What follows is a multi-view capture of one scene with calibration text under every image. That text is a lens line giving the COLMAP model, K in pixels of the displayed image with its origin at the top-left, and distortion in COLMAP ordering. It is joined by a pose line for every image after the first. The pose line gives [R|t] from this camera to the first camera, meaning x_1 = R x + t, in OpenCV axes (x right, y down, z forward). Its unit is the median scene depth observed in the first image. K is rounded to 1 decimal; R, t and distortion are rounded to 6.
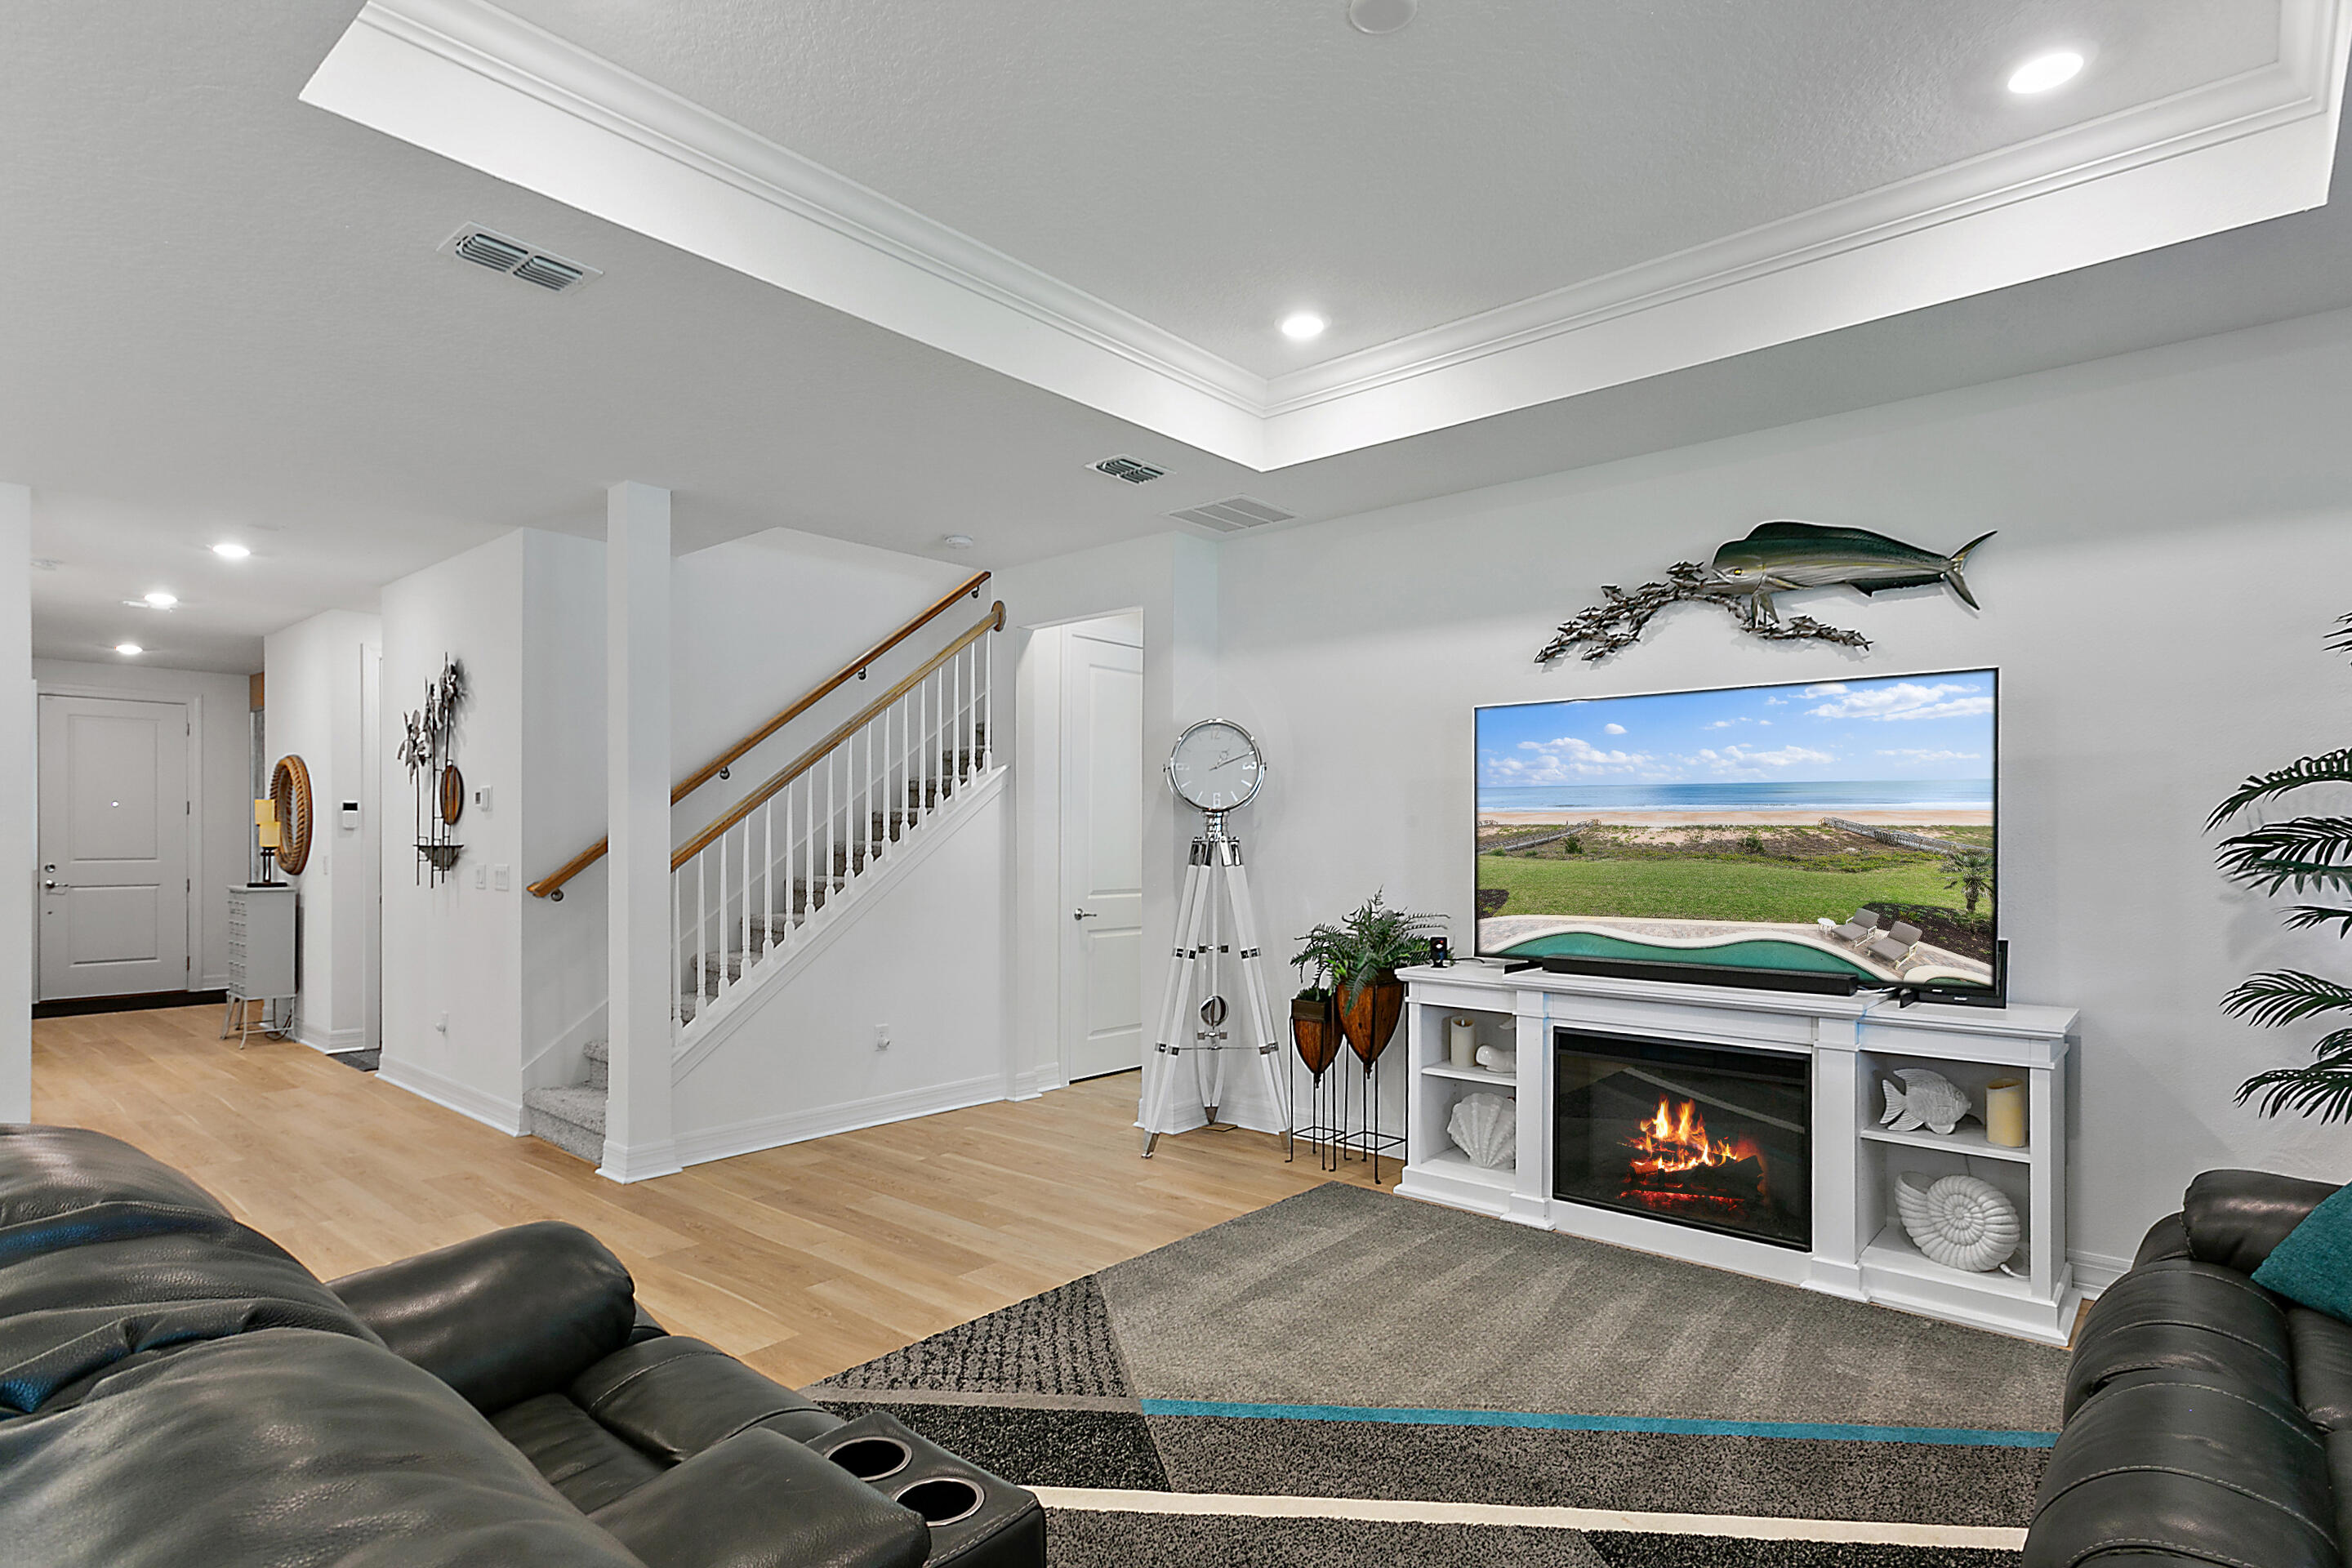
lens RADIAL K [[1213.3, 0, 1196.3], [0, 1213.3, 811.4], [0, 0, 1]] dist [0.000428, -0.000251]
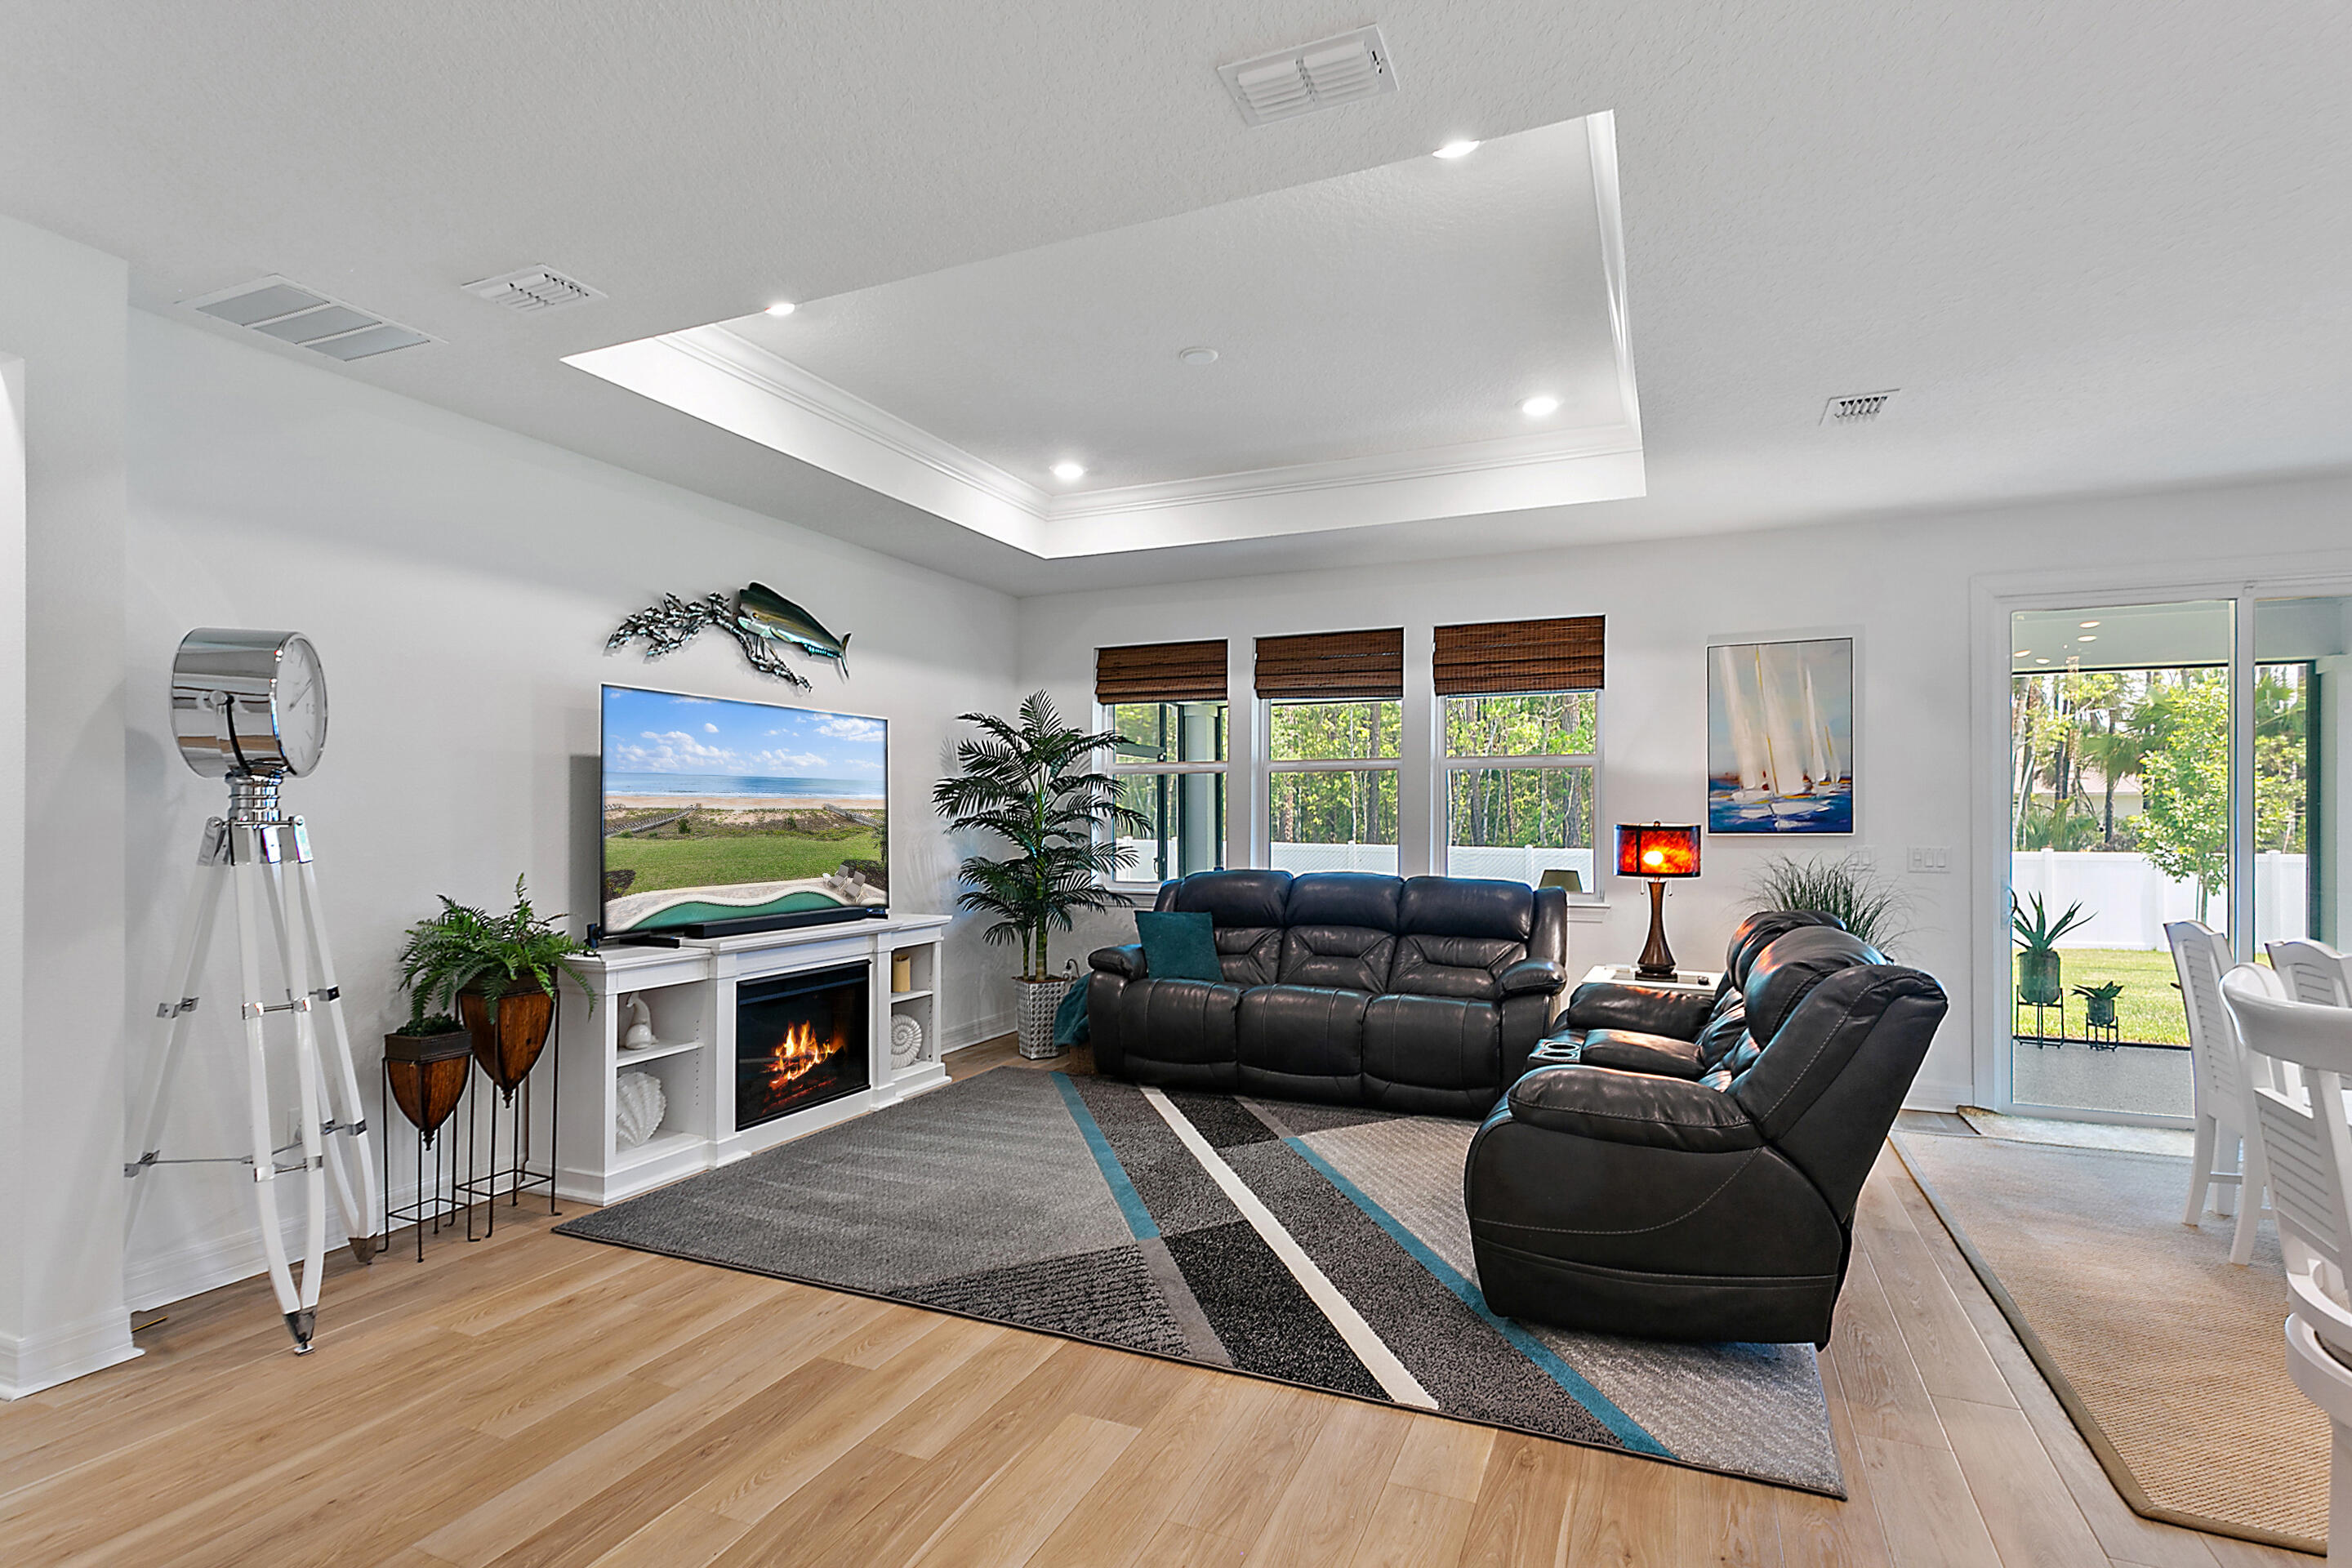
lens RADIAL K [[1159.9, 0, 1169.6], [0, 1159.9, 799.4], [0, 0, 1]] dist [0.001751, -0.000128]
pose [[-0.286259, 0.011582, 0.958082, -0.888592], [-0.011262, 0.999817, -0.015451, 0.015585], [-0.958086, -0.015213, -0.286077, 0.931482]]
